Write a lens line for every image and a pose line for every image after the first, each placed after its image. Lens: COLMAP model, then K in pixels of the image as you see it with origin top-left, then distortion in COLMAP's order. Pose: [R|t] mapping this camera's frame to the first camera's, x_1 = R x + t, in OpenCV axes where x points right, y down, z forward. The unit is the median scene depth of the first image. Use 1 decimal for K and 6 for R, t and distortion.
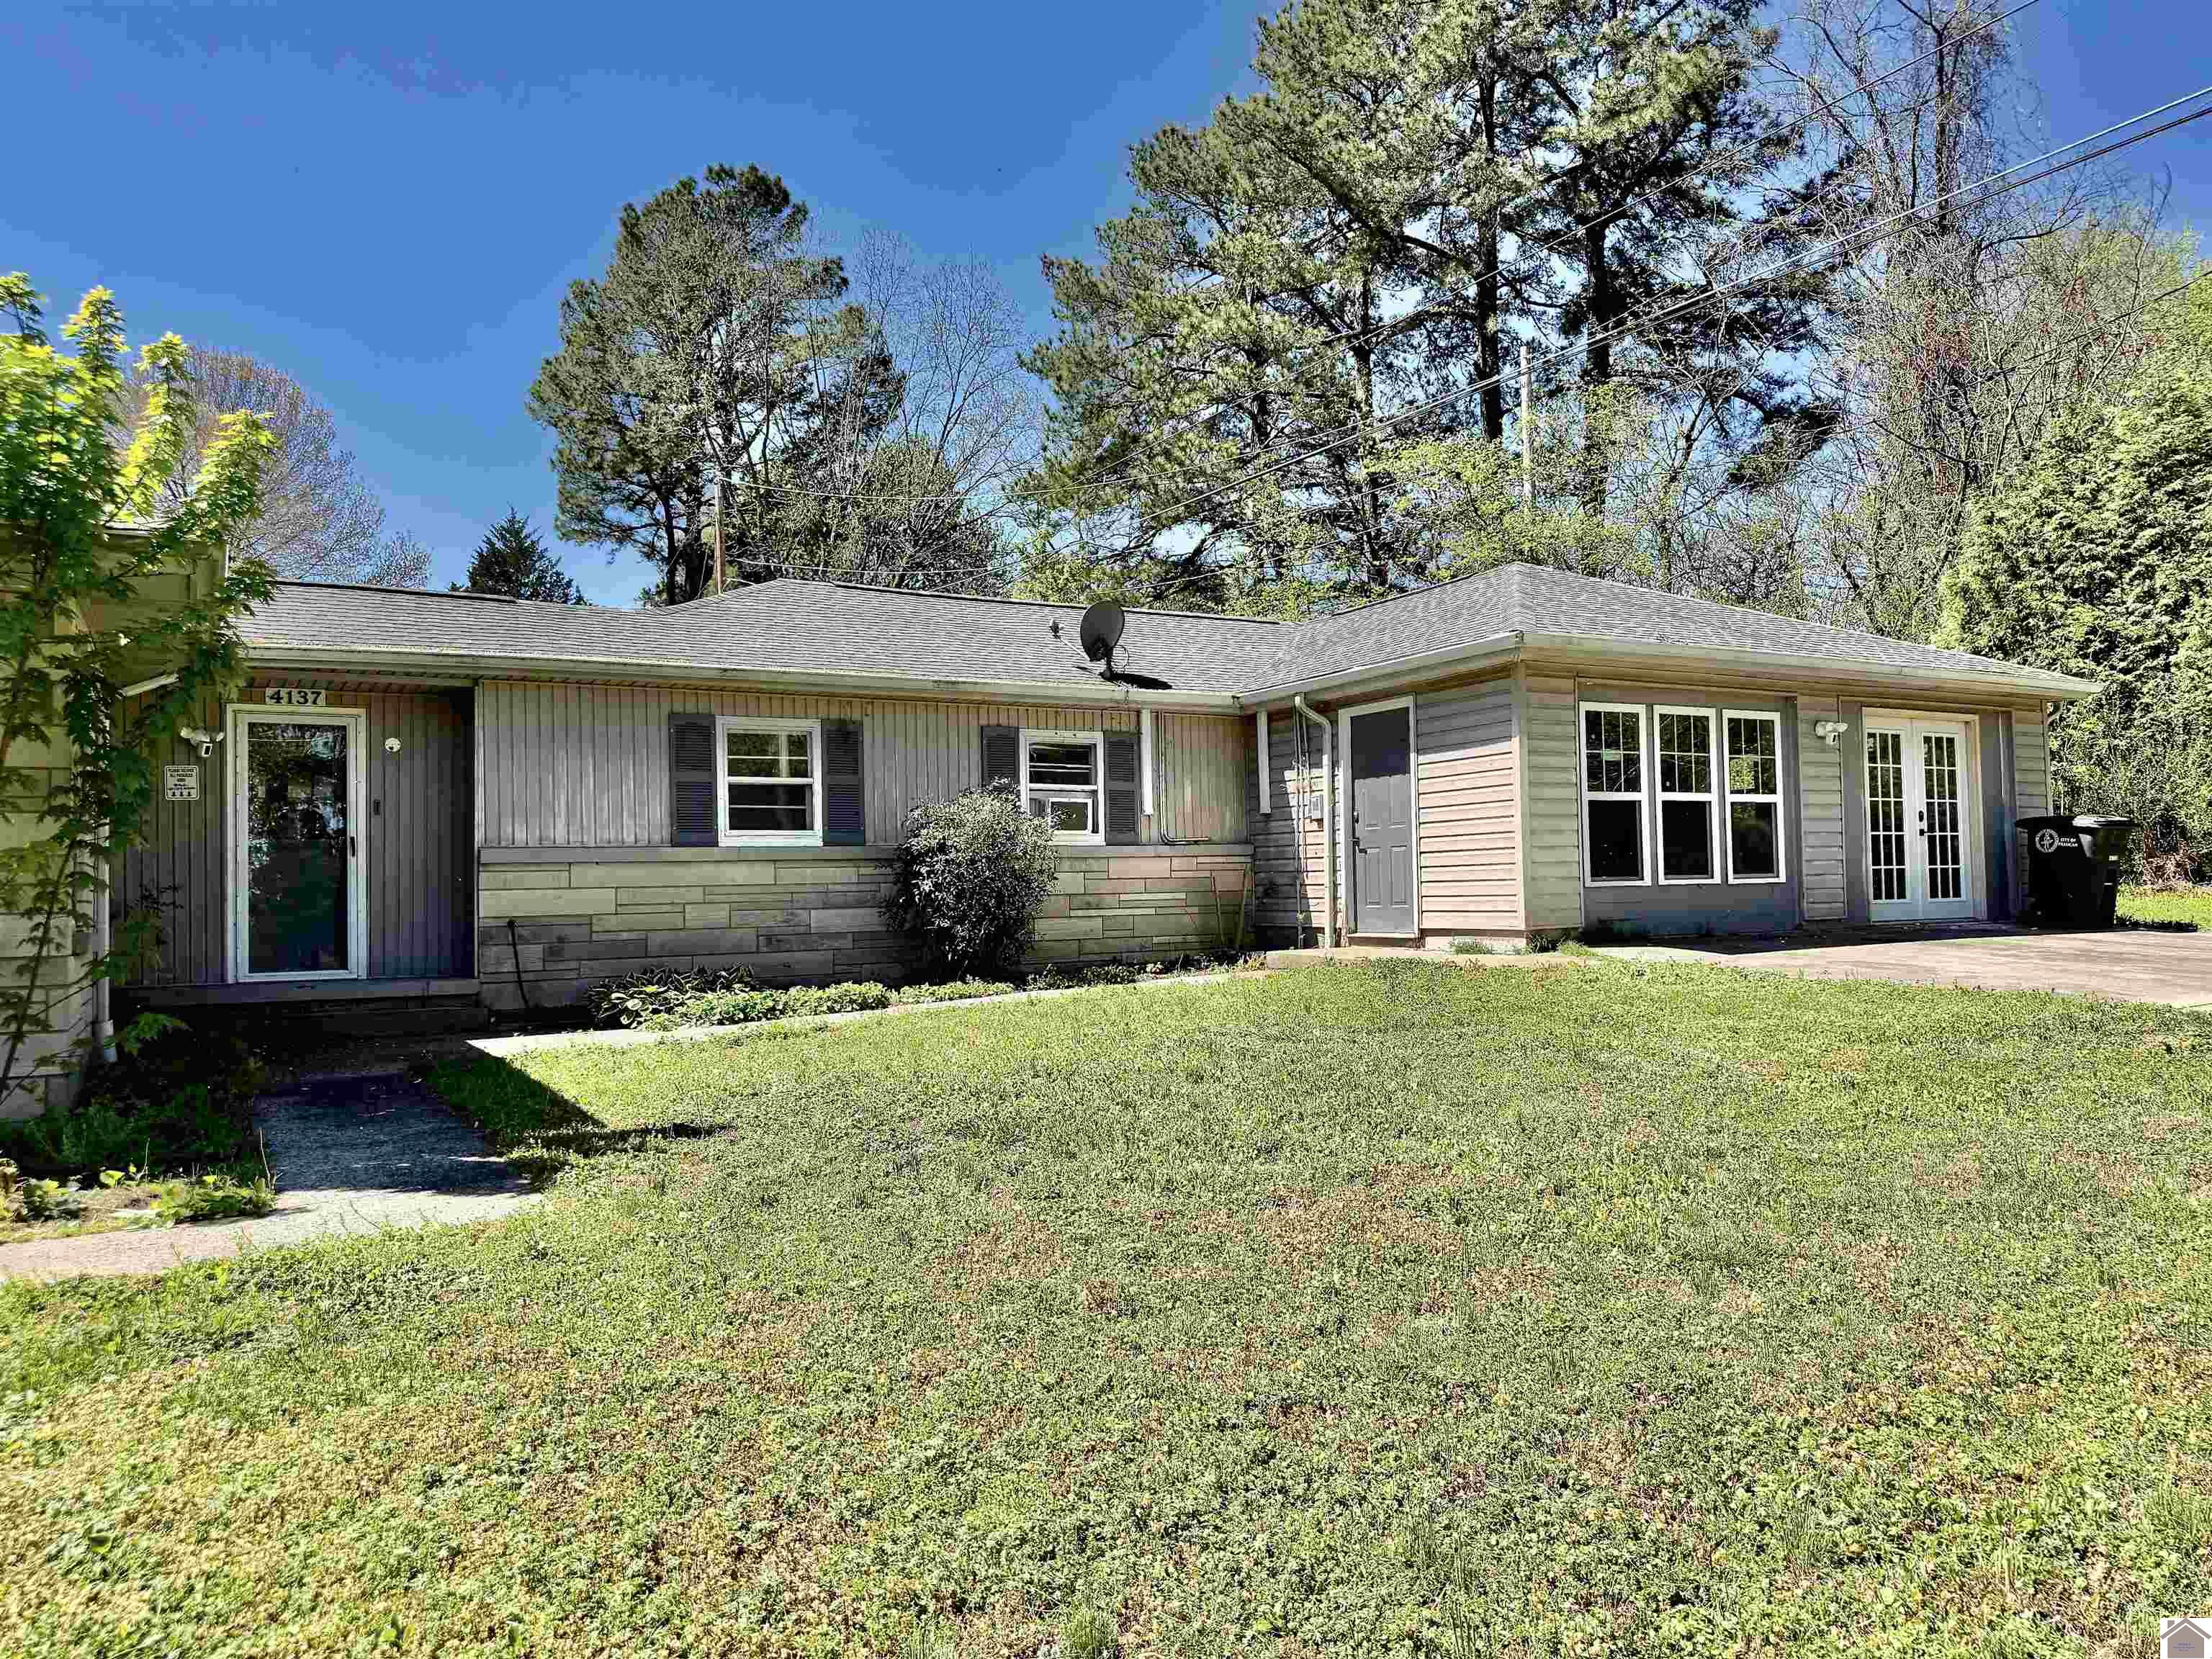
lens RADIAL K [[1536.0, 0, 1106.0], [0, 1536.0, 829.5], [0, 0, 1]] dist [0.087423, -0.108977]
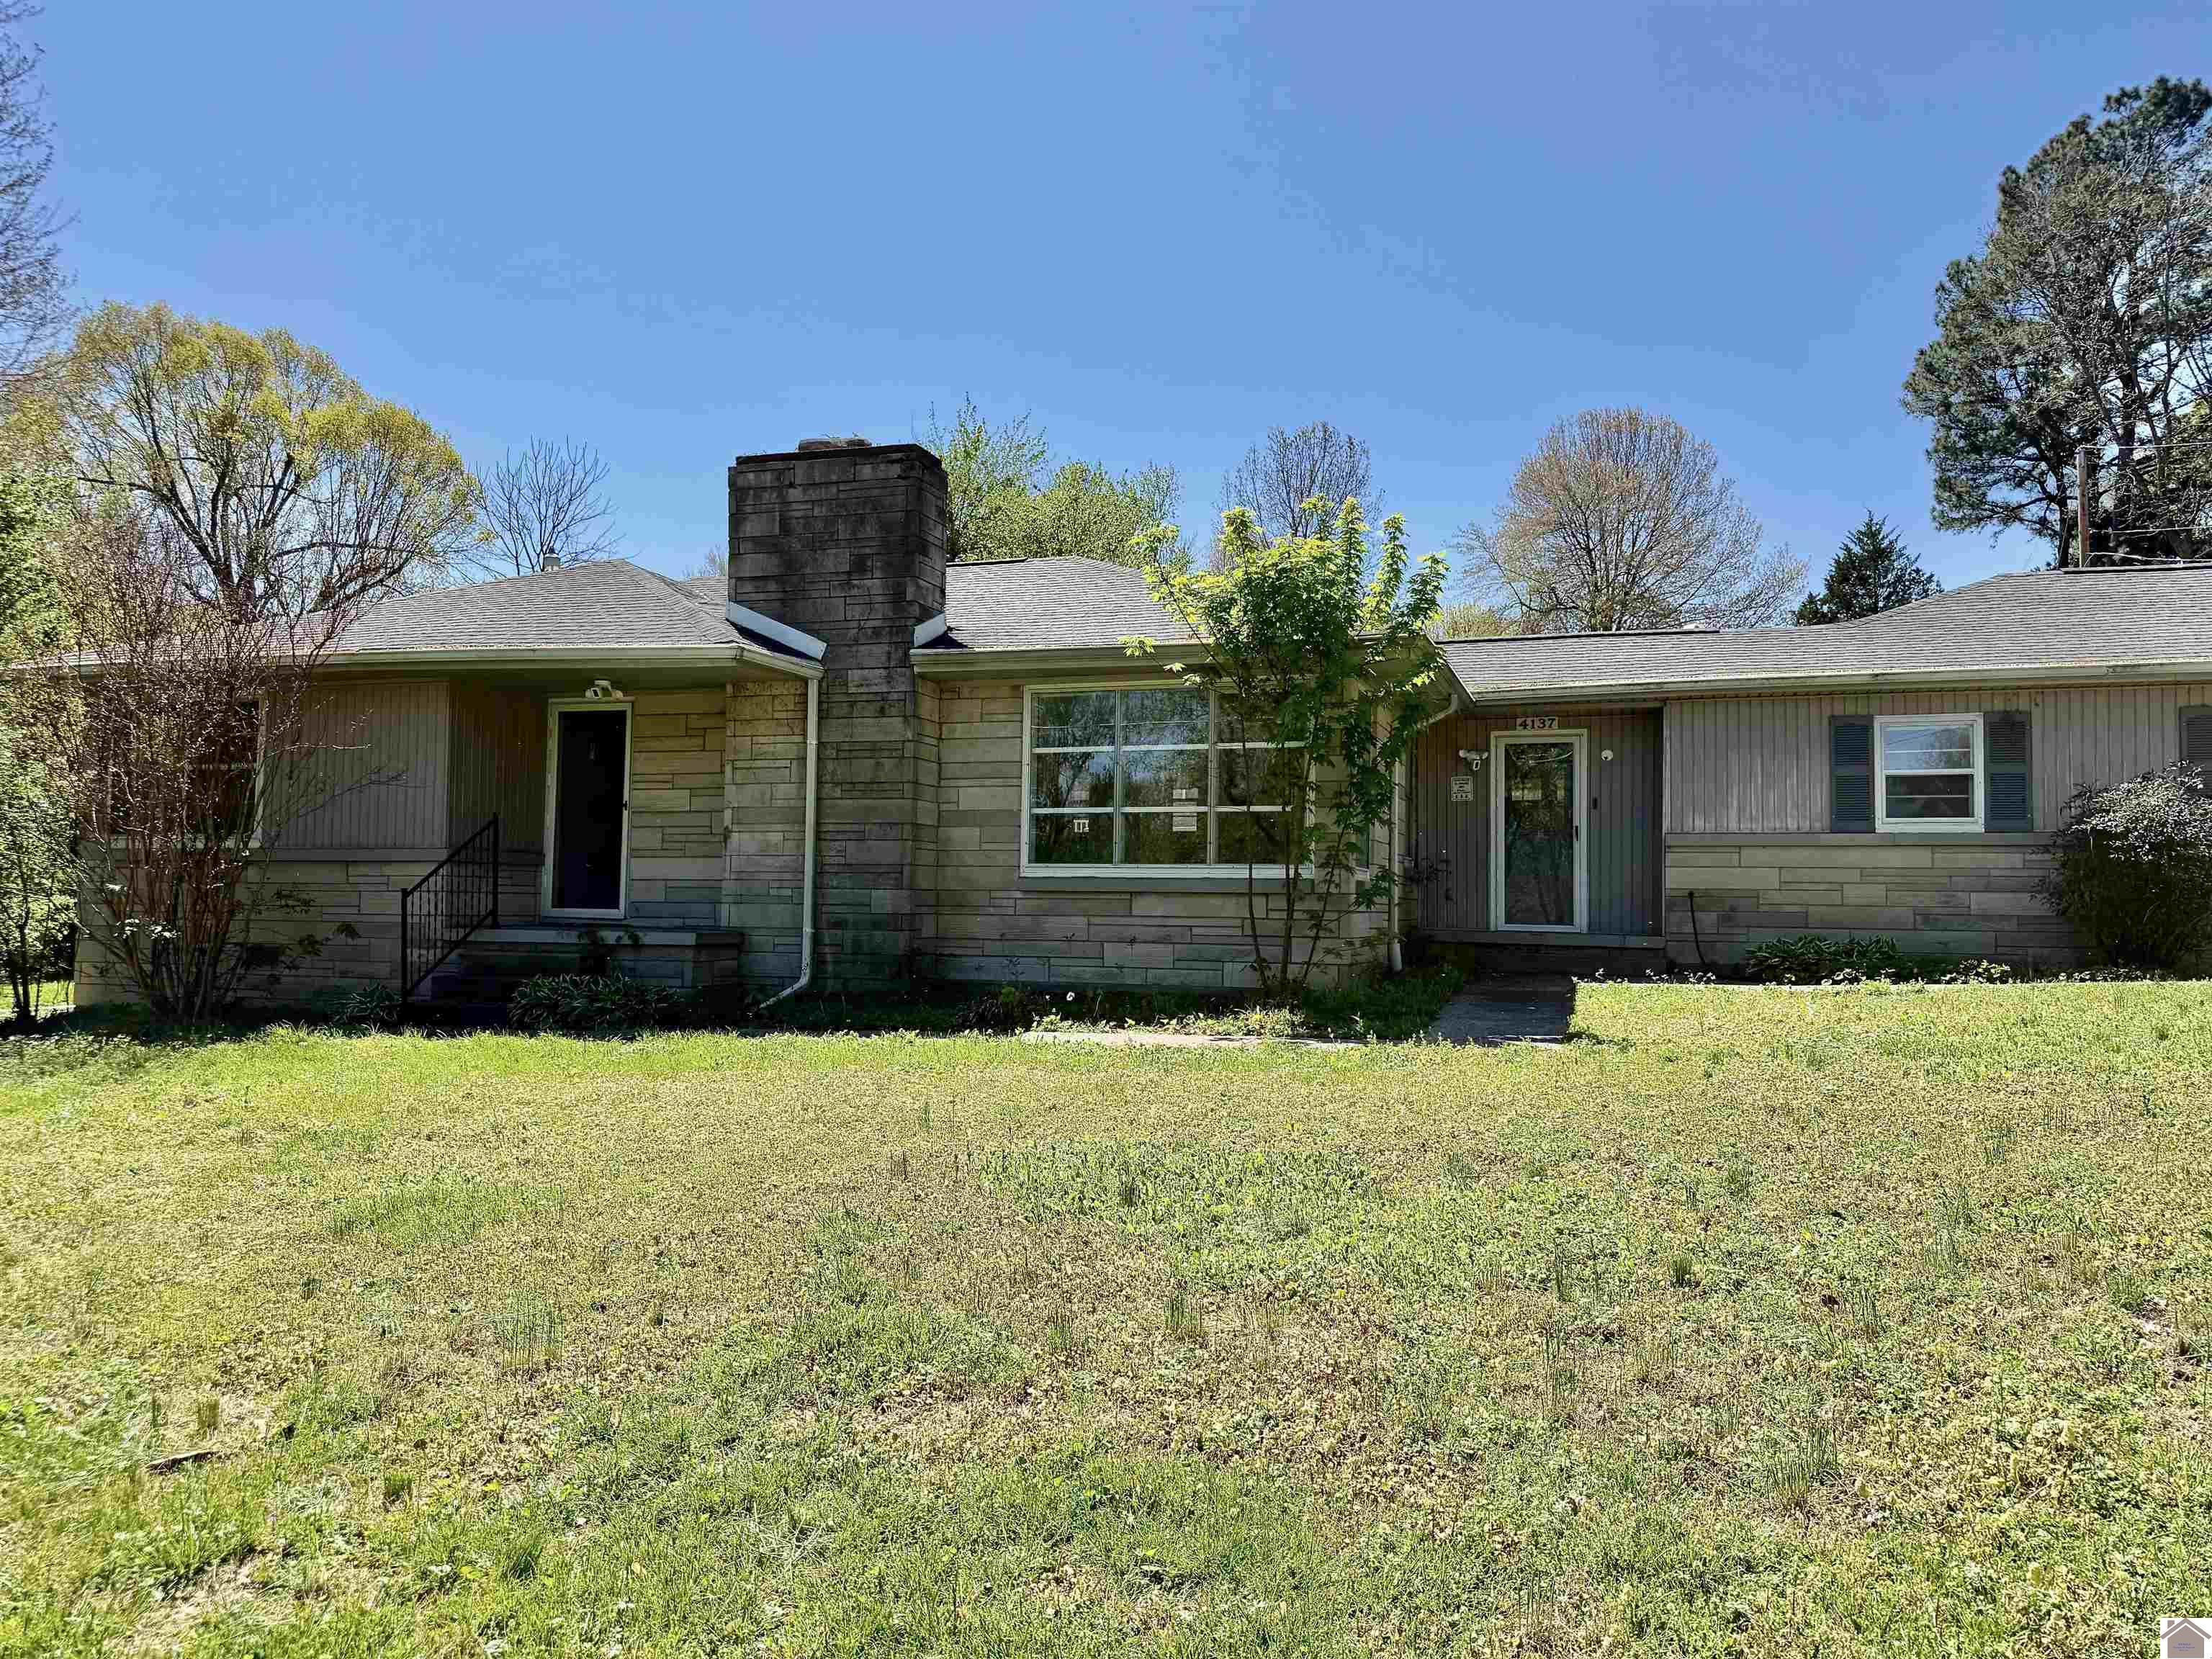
lens RADIAL K [[1536.0, 0, 1106.0], [0, 1536.0, 829.5], [0, 0, 1]] dist [0.087423, -0.108977]
pose [[0.656667, -0.006400, -0.754154, 0.088696], [0.003931, 0.999979, -0.005063, 0.004600], [0.754171, 0.000361, 0.656679, -0.061282]]
